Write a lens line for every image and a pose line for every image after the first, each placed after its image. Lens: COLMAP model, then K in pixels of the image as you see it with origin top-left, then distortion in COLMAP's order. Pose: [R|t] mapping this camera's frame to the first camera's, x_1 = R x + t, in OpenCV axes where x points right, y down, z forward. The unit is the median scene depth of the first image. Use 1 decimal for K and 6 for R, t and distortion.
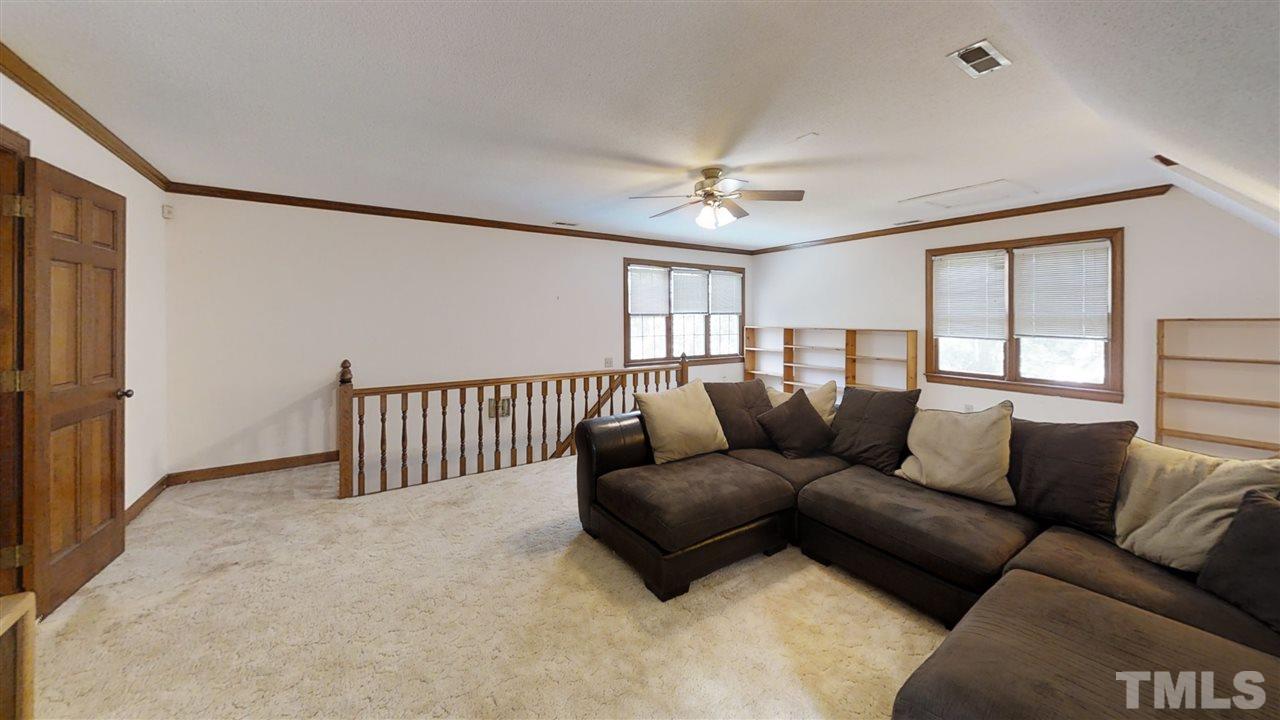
lens RADIAL K [[418.9, 0, 613.5], [0, 418.9, 320.3], [0, 0, 1]] dist [-0.001377, 0.000045]
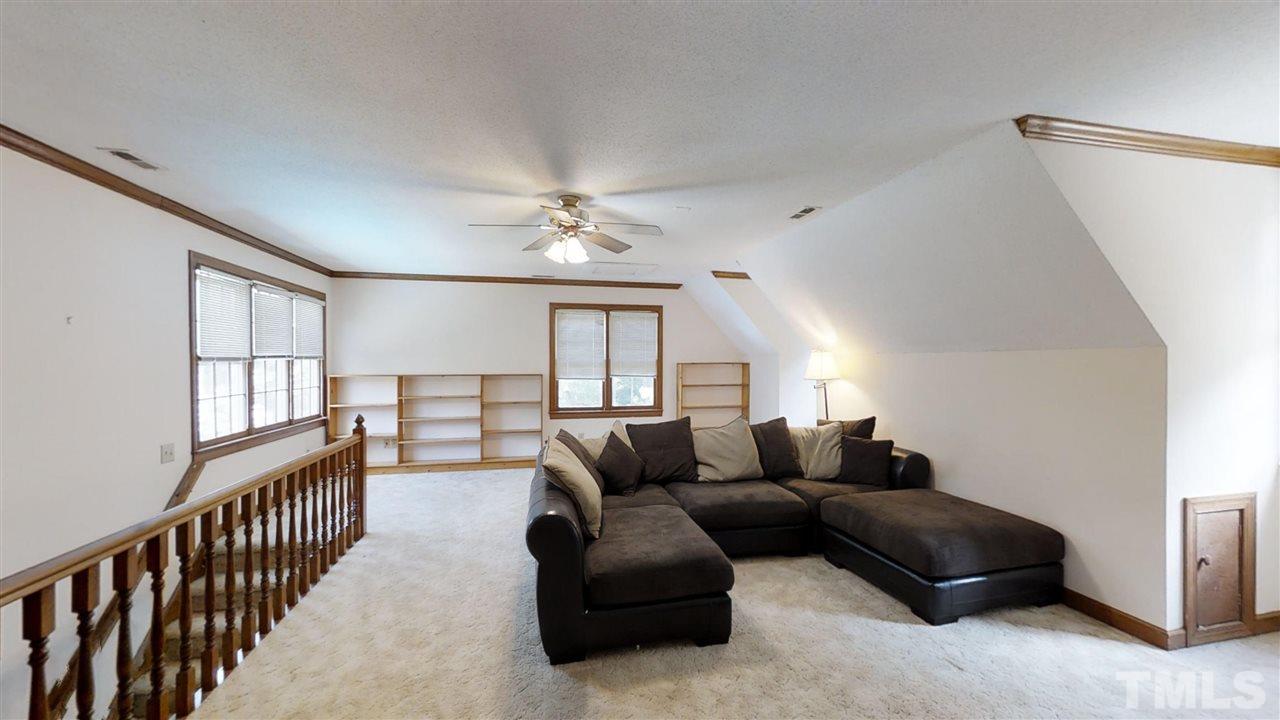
lens RADIAL K [[494.8, 0, 643.2], [0, 494.8, 360.7], [0, 0, 1]] dist [-0.003639, -0.000025]
pose [[0.360692, -0.001897, 0.932683, -0.405430], [0.007837, 0.999969, -0.000997, -0.007720], [-0.932652, 0.007669, 0.360695, 0.278958]]
